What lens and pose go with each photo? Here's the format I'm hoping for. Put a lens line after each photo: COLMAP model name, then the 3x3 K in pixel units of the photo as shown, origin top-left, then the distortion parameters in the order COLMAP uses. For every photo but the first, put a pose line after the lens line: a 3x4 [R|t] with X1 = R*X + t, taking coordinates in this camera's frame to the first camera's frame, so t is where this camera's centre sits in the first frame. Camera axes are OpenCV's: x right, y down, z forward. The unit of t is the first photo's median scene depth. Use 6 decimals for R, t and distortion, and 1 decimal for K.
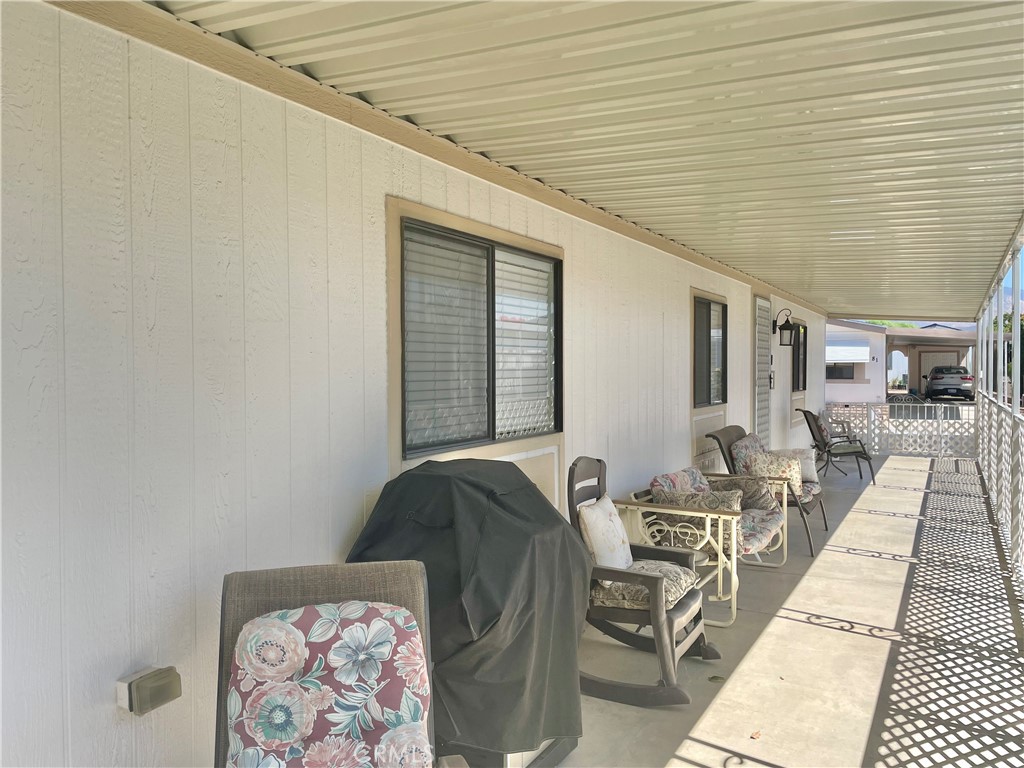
lens RADIAL K [[809.9, 0, 512.2], [0, 809.9, 429.2], [0, 0, 1]] dist [0.046683, 0.005837]
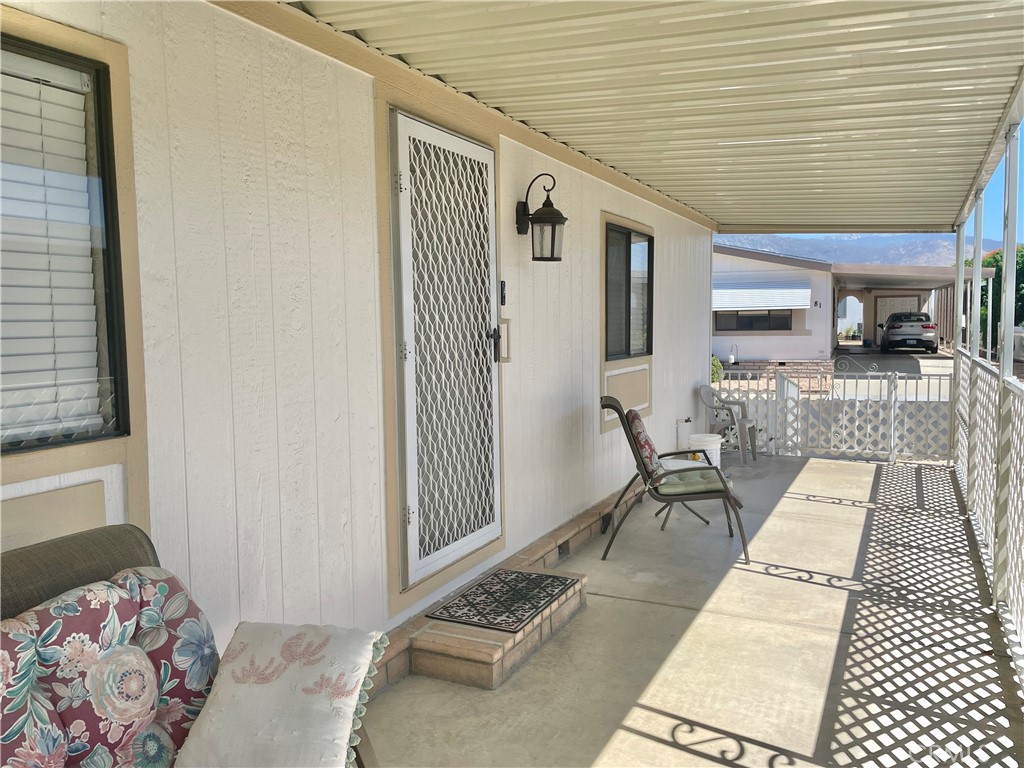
lens RADIAL K [[789.6, 0, 510.3], [0, 789.6, 403.1], [0, 0, 1]] dist [0.012933, 0.052024]
pose [[0.999658, -0.008340, 0.024787, 0.102448], [0.007561, 0.999480, 0.031351, -0.012677], [-0.025036, -0.031153, 0.999201, 0.191602]]
